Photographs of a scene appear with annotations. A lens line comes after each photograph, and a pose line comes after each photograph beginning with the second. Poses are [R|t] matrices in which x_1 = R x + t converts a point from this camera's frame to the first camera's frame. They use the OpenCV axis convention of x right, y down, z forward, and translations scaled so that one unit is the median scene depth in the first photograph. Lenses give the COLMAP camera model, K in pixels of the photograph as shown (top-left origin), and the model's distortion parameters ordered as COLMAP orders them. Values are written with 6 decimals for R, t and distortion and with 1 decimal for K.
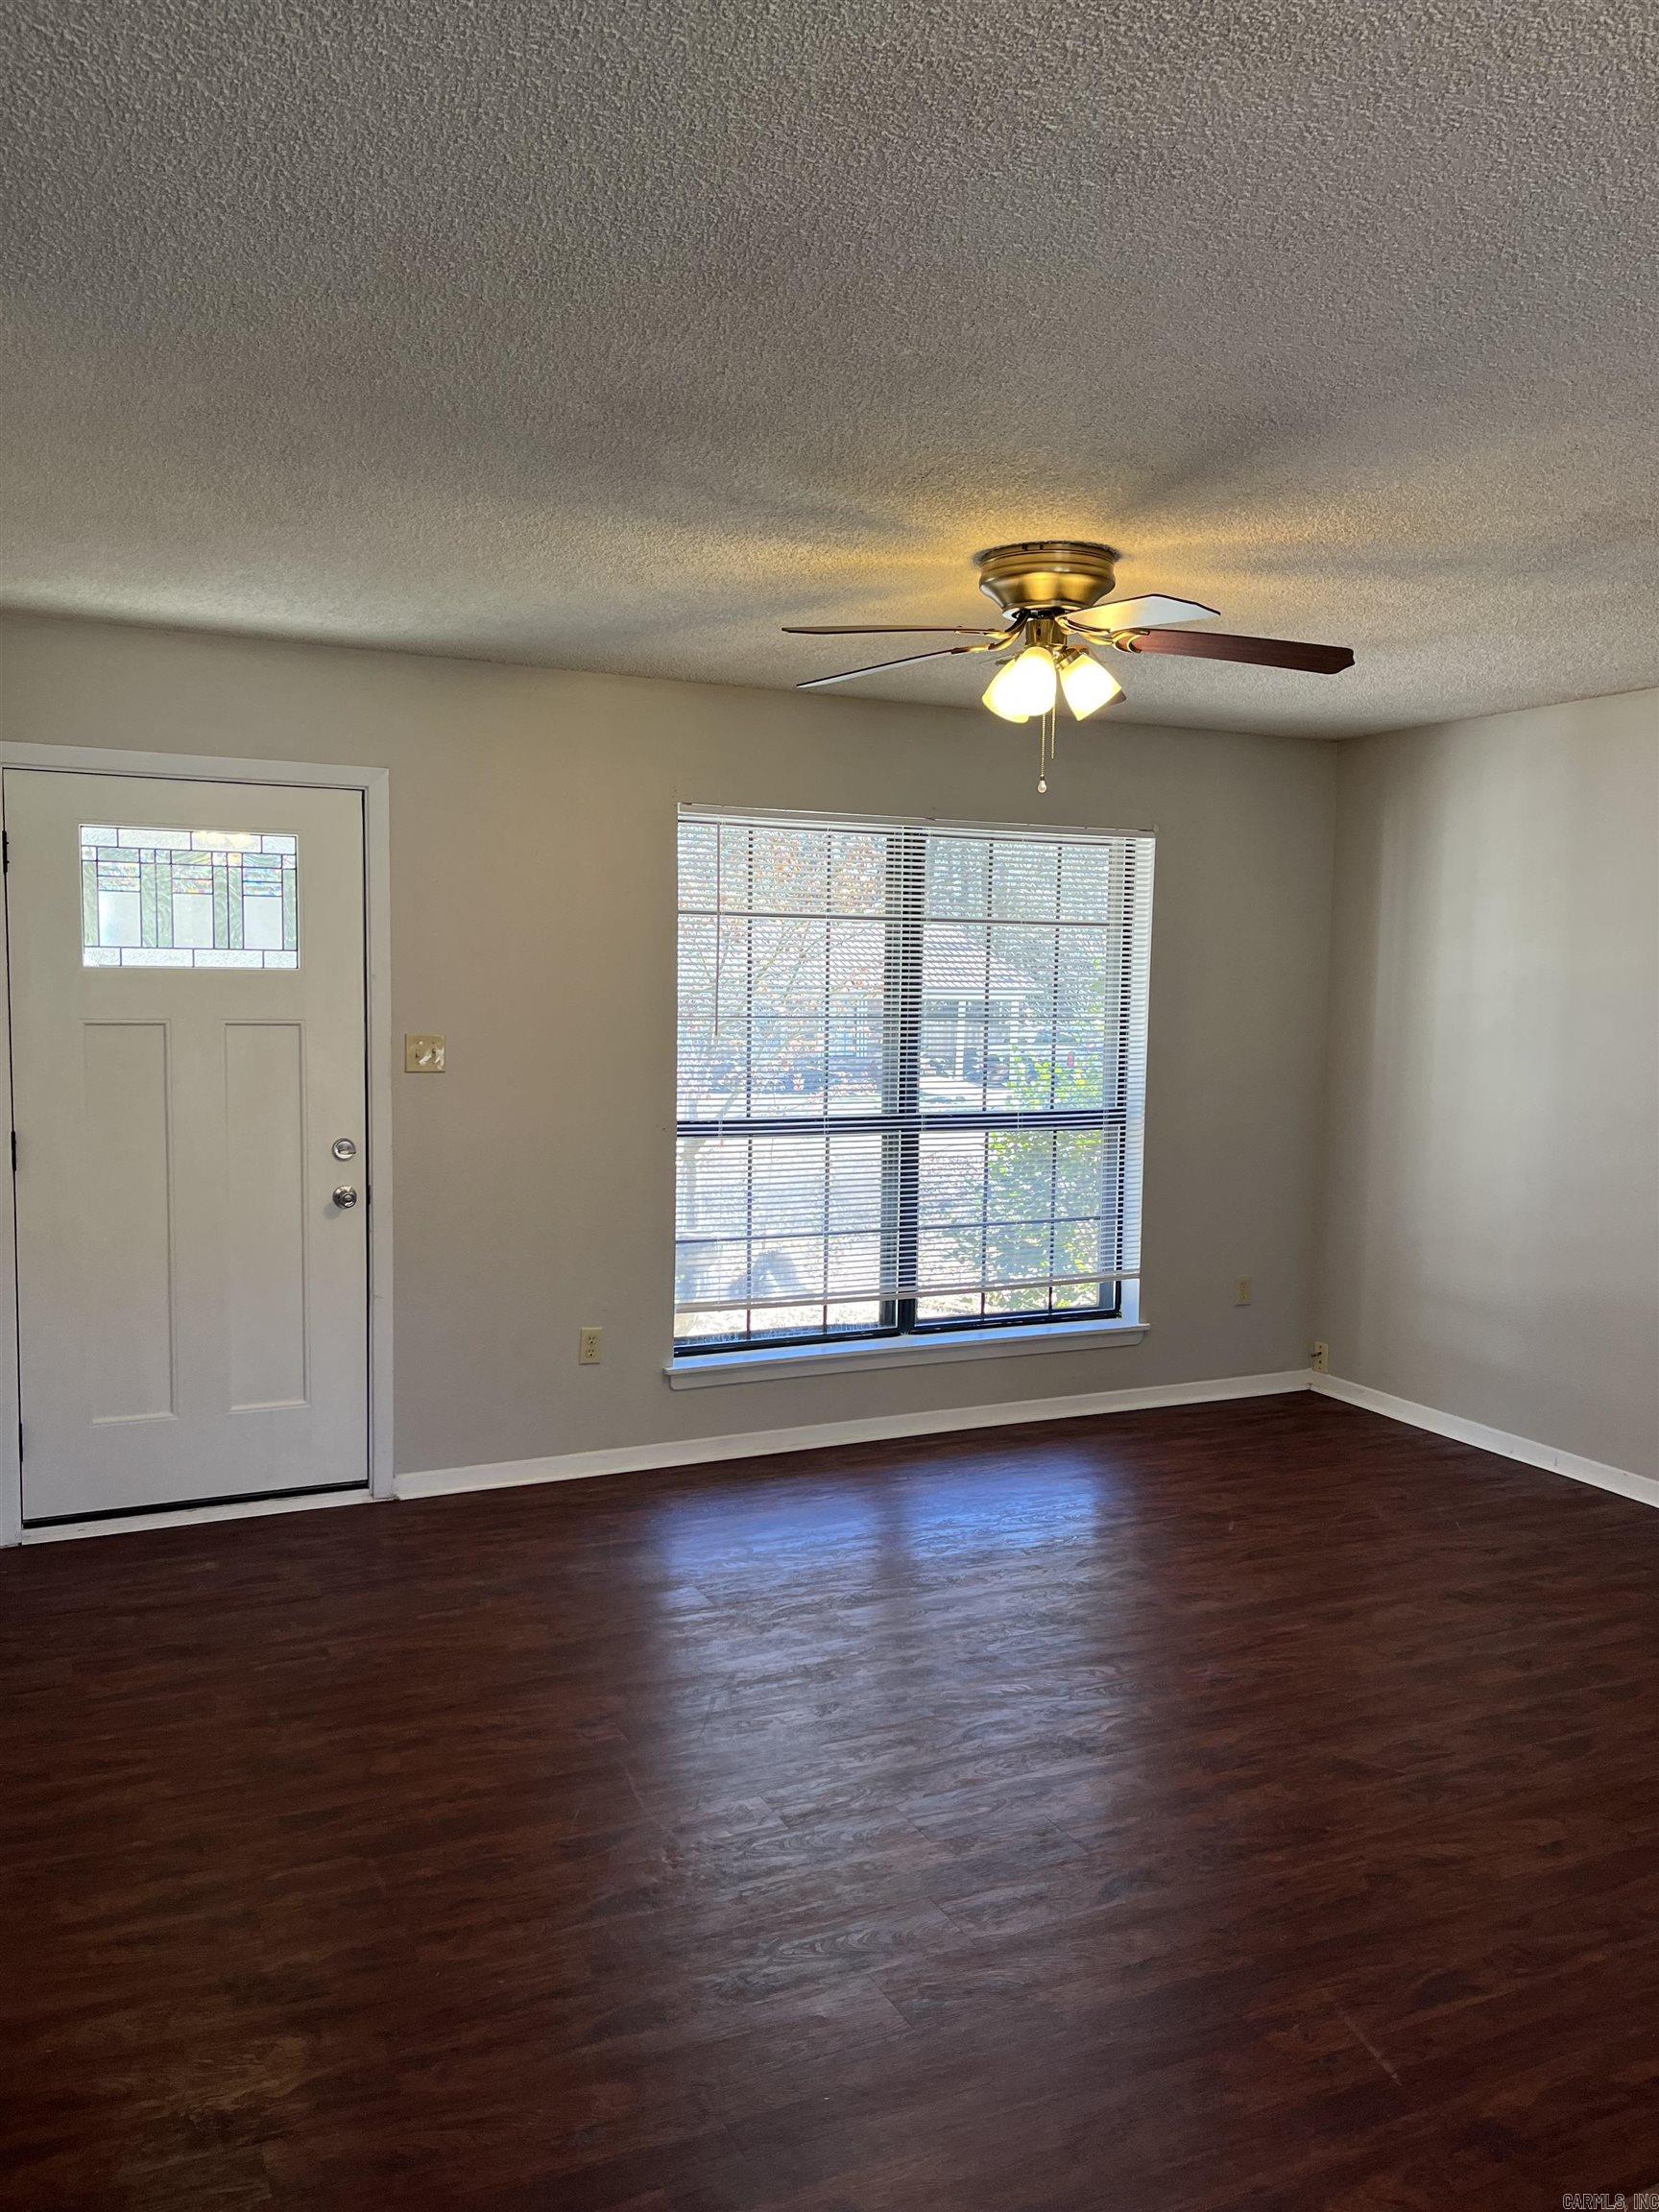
lens RADIAL K [[1689.6, 0, 931.6], [0, 1689.6, 1105.3], [0, 0, 1]] dist [0.003256, -0.003131]
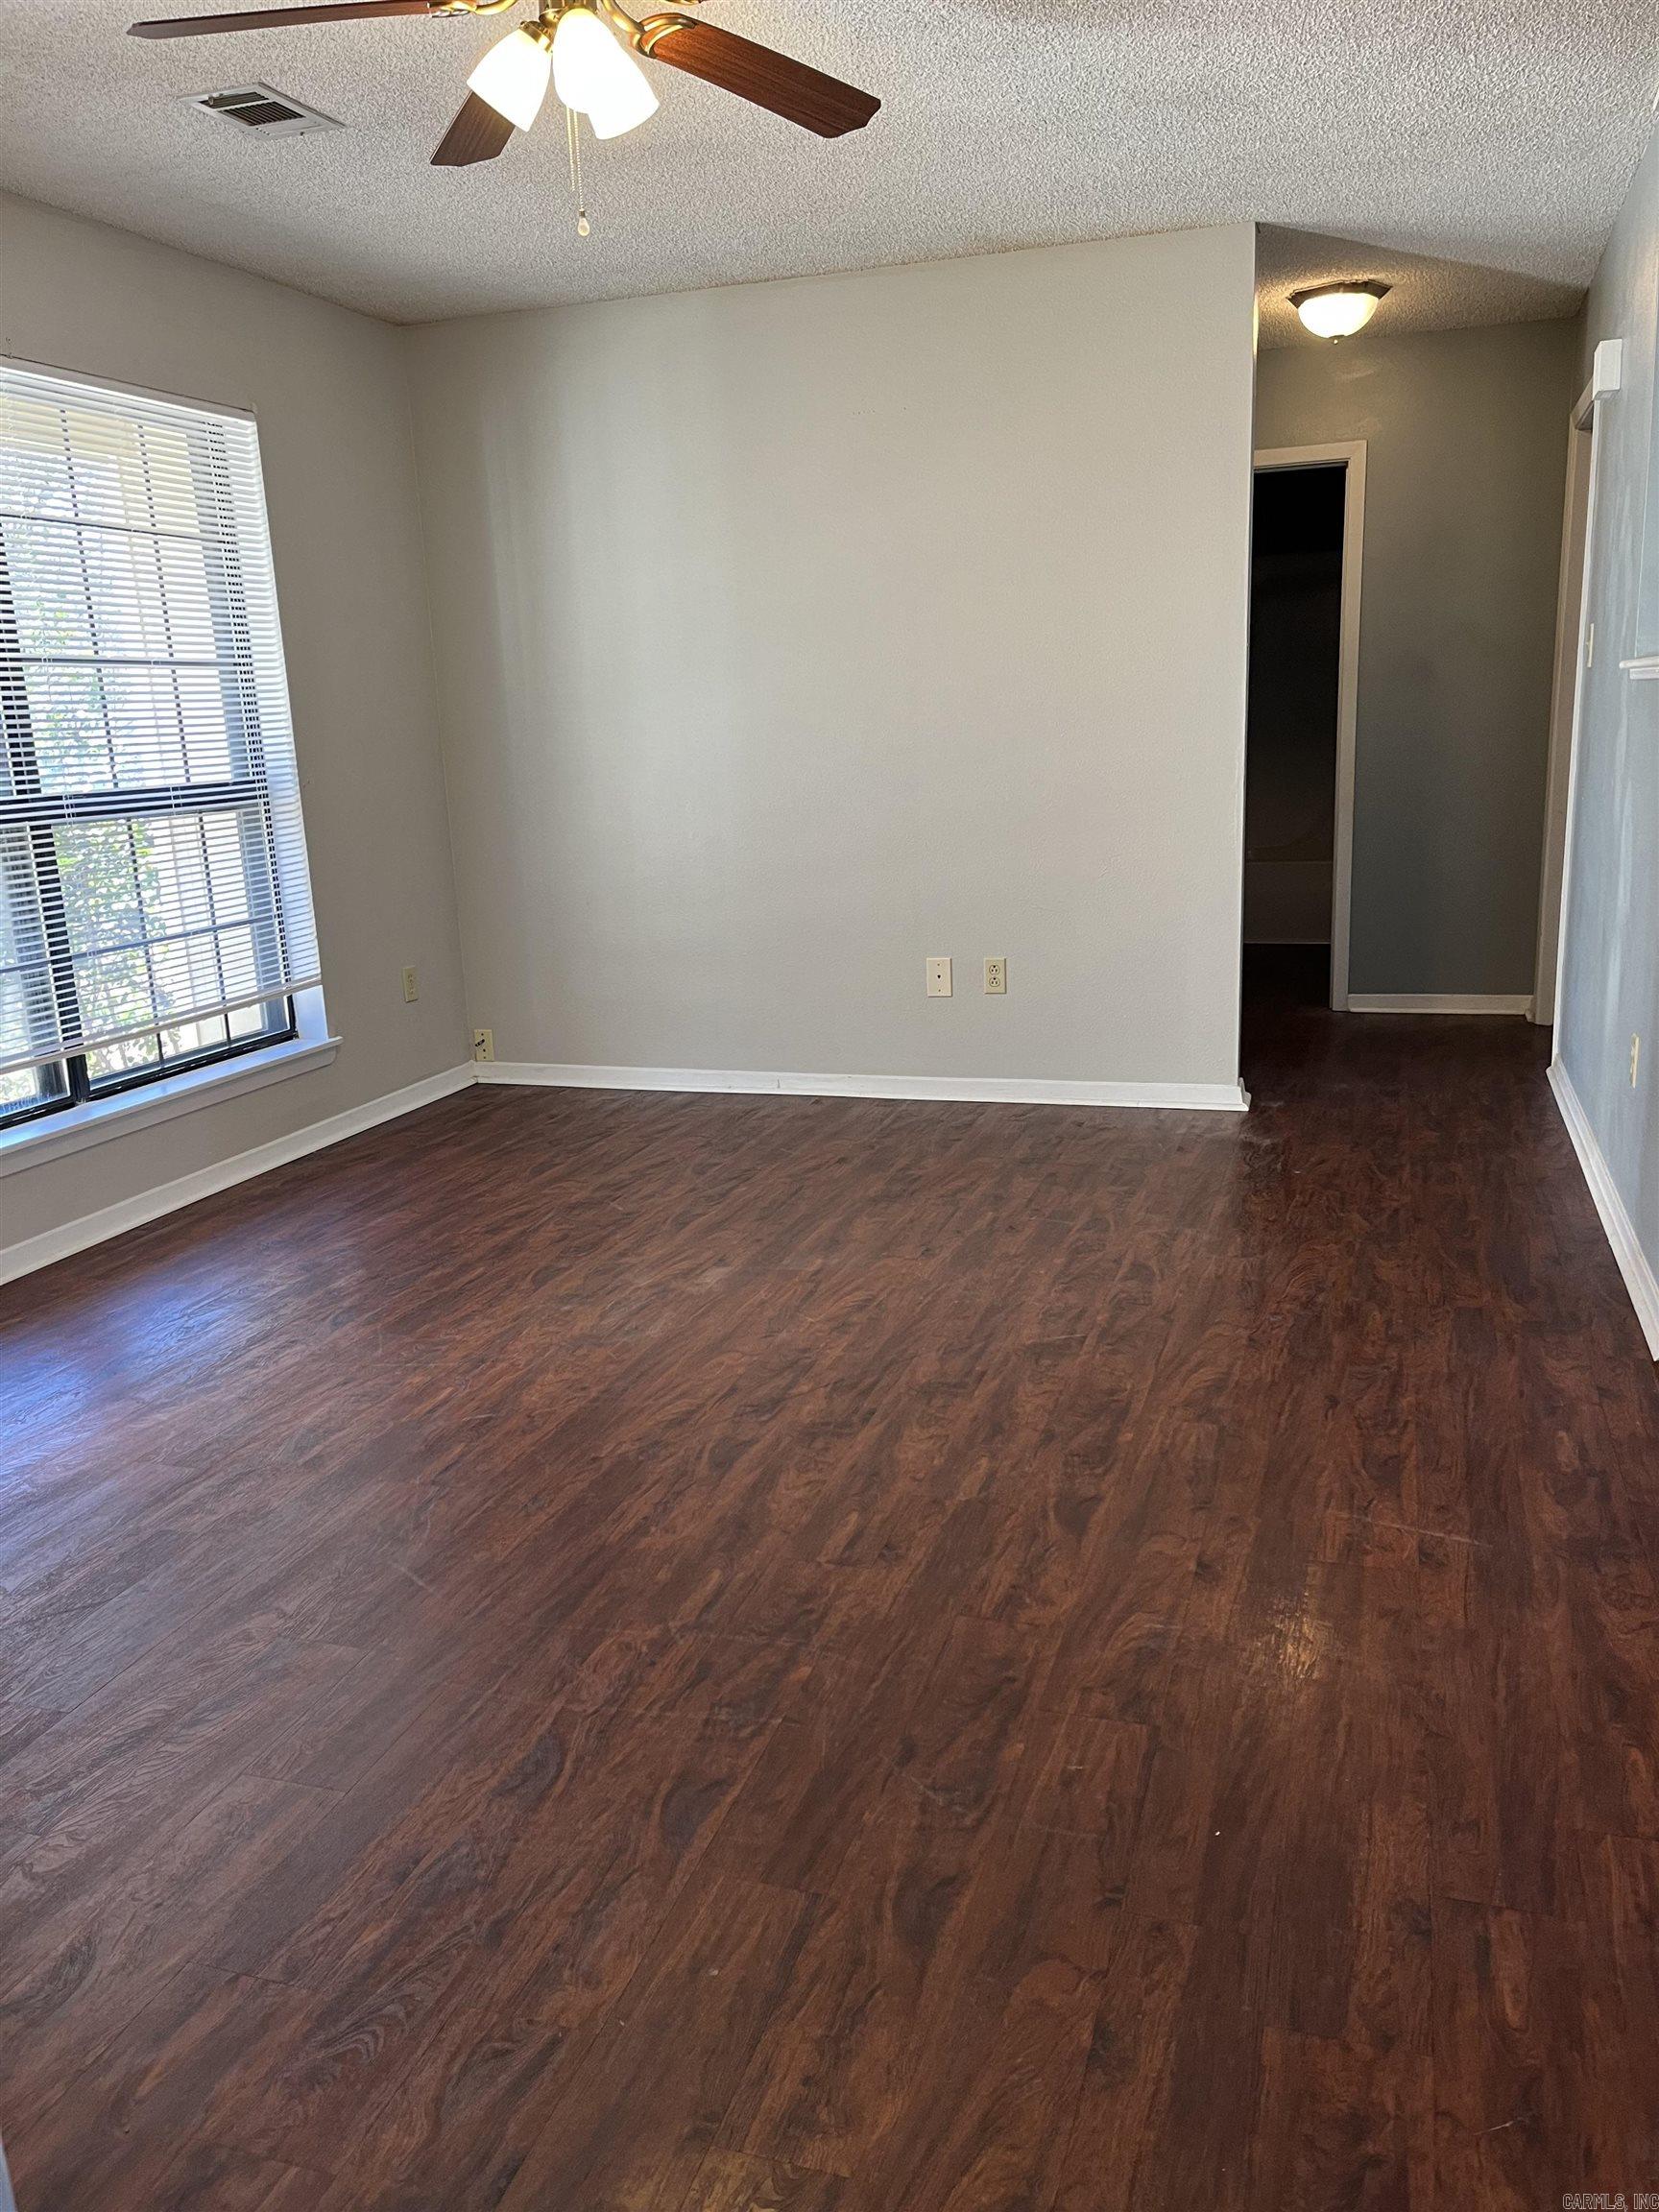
lens RADIAL K [[1684.9, 0, 825.5], [0, 1684.9, 1063.1], [0, 0, 1]] dist [0.029892, -0.003790]
pose [[0.718805, -0.199284, 0.666037, -0.357111], [0.122035, 0.979328, 0.161320, 0.050661], [-0.684417, -0.034678, 0.728265, 0.314455]]
